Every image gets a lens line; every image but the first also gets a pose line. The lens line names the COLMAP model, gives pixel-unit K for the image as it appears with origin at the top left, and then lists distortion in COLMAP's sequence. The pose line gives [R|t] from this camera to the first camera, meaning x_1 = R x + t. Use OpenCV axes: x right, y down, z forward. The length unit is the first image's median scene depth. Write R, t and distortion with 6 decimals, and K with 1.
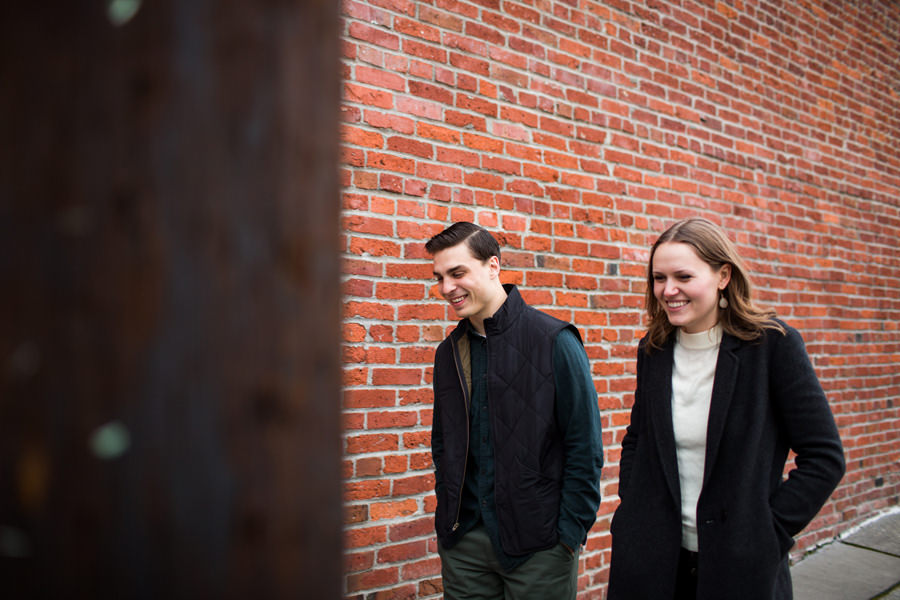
lens RADIAL K [[864.4, 0, 450.1], [0, 864.4, 298.5], [0, 0, 1]] dist [-0.066180, 0.000000]
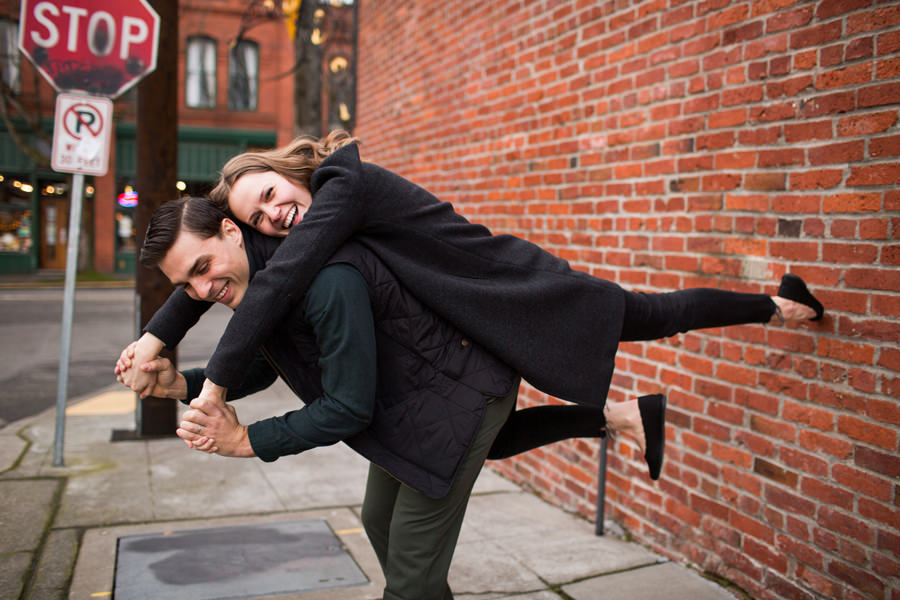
lens RADIAL K [[864.4, 0, 449.9], [0, 864.4, 300.6], [0, 0, 1]] dist [-0.066180, 0.000000]
pose [[-0.360320, 0.080785, -0.929324, 1.258455], [0.039039, 0.996676, 0.071504, 0.055264], [0.932011, -0.010516, -0.362277, 1.246064]]
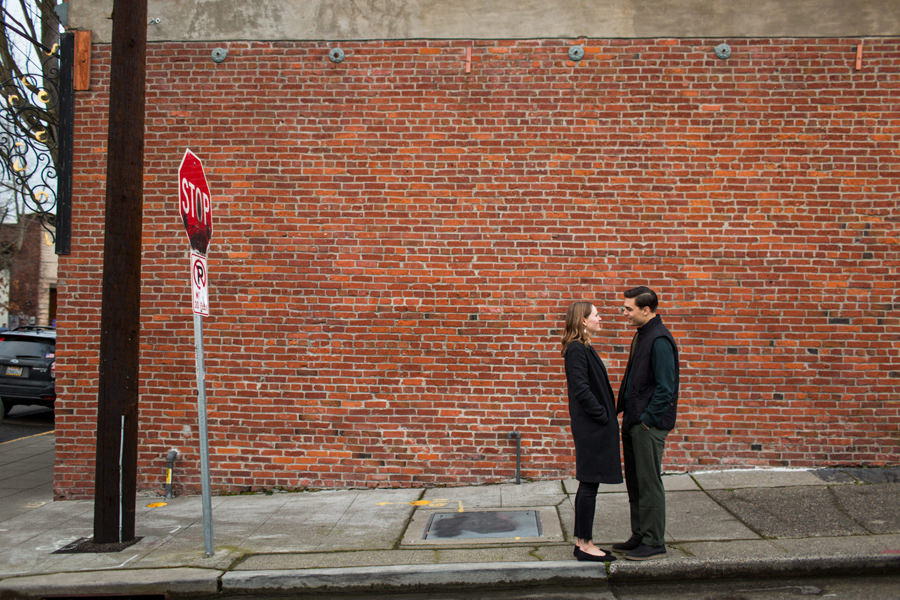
lens RADIAL K [[864.4, 0, 450.5], [0, 864.4, 300.9], [0, 0, 1]] dist [-0.066180, 0.000000]
pose [[0.711431, 0.000133, -0.702756, 1.751382], [0.022003, 0.999506, 0.022464, -0.130020], [0.702412, -0.031444, 0.711076, -0.663858]]
